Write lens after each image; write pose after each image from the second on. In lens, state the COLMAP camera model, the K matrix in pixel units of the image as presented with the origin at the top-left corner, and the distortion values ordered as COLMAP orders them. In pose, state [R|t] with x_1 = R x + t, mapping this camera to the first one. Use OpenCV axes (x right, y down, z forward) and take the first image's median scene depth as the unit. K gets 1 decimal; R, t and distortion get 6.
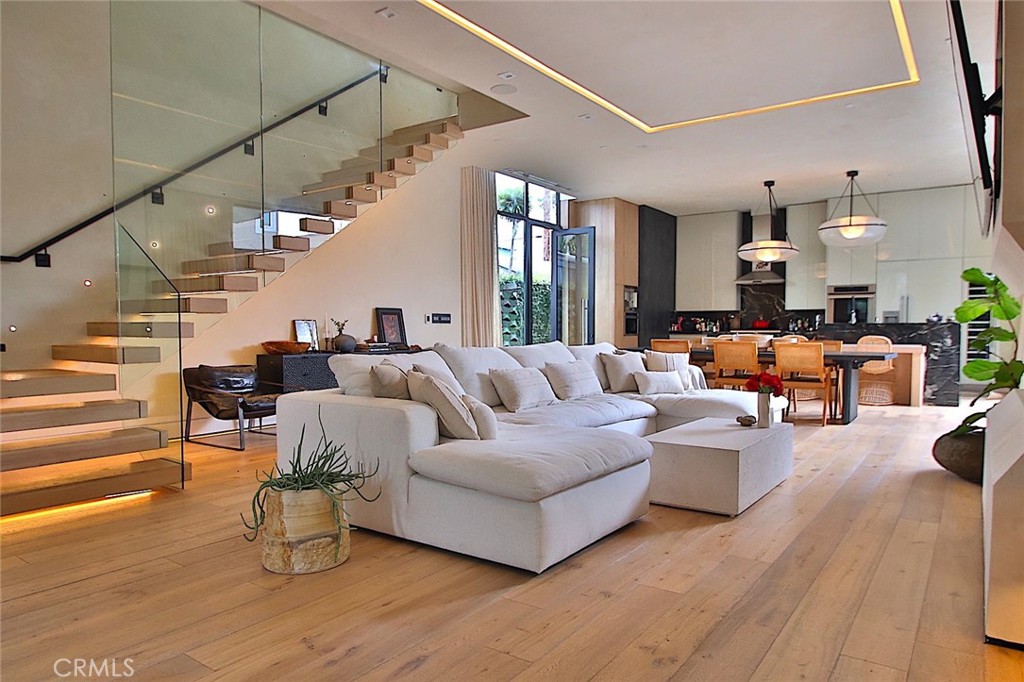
lens RADIAL K [[656.6, 0, 508.1], [0, 656.6, 356.7], [0, 0, 1]] dist [-0.018839, -0.000333]
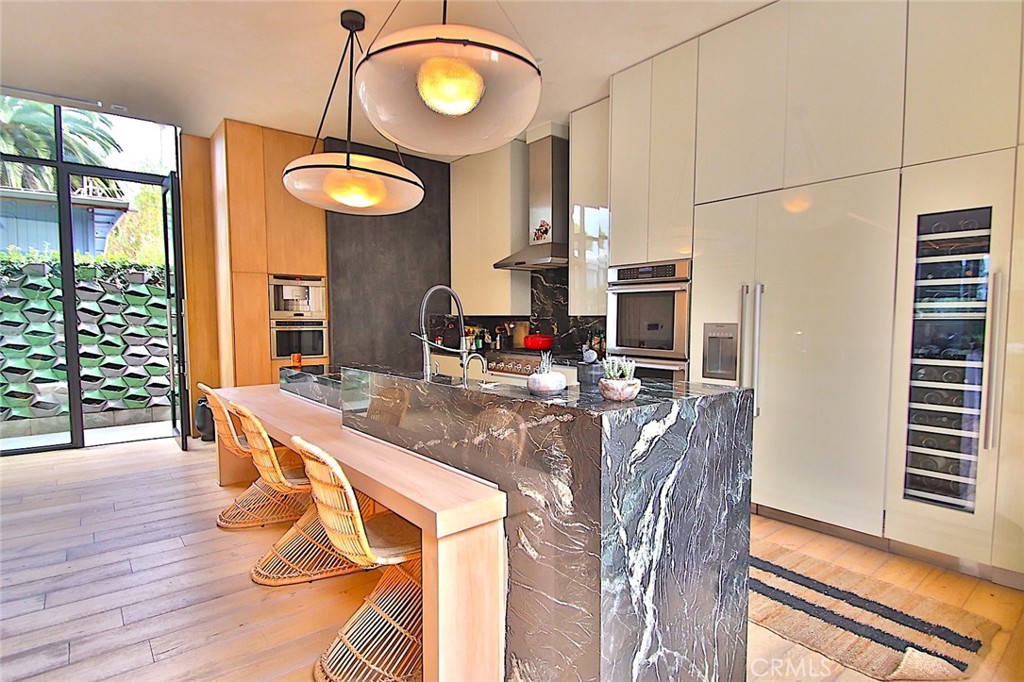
lens RADIAL K [[528.4, 0, 509.8], [0, 528.4, 356.3], [0, 0, 1]] dist [0.019624, -0.022672]
pose [[0.964017, 0.022462, -0.264889, 0.697168], [-0.015399, 0.999469, 0.028712, -0.072251], [0.265393, -0.023600, 0.963851, 0.820137]]
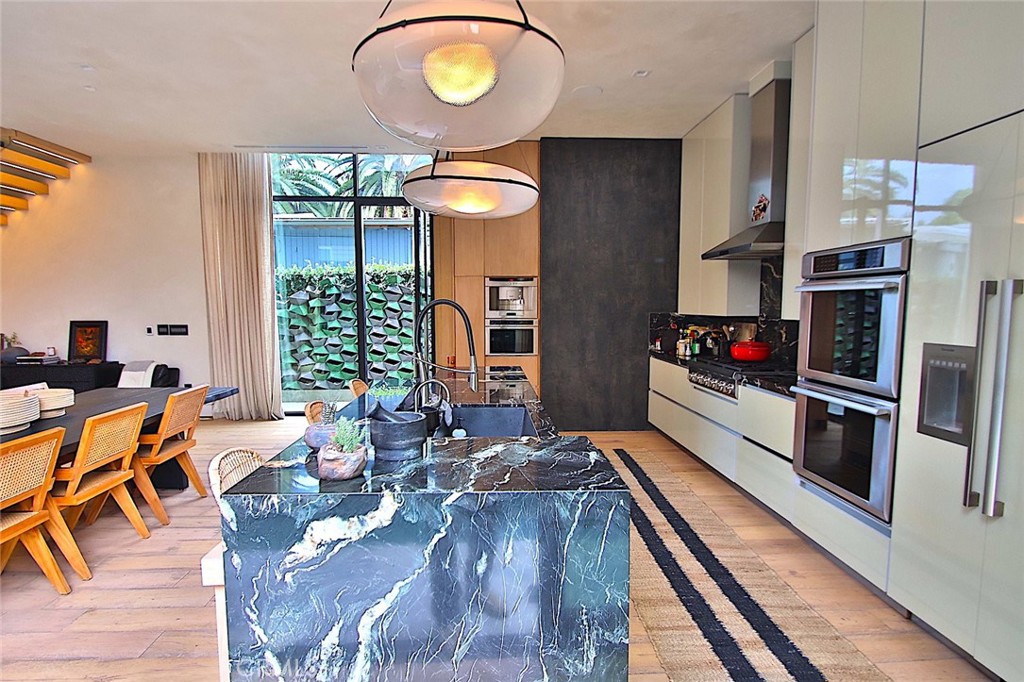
lens RADIAL K [[528.4, 0, 509.8], [0, 528.4, 356.3], [0, 0, 1]] dist [0.019624, -0.022672]
pose [[0.615837, 0.075731, -0.784225, 0.815312], [-0.035419, 0.997025, 0.068466, -0.093456], [0.787077, -0.014388, 0.616687, 0.958457]]
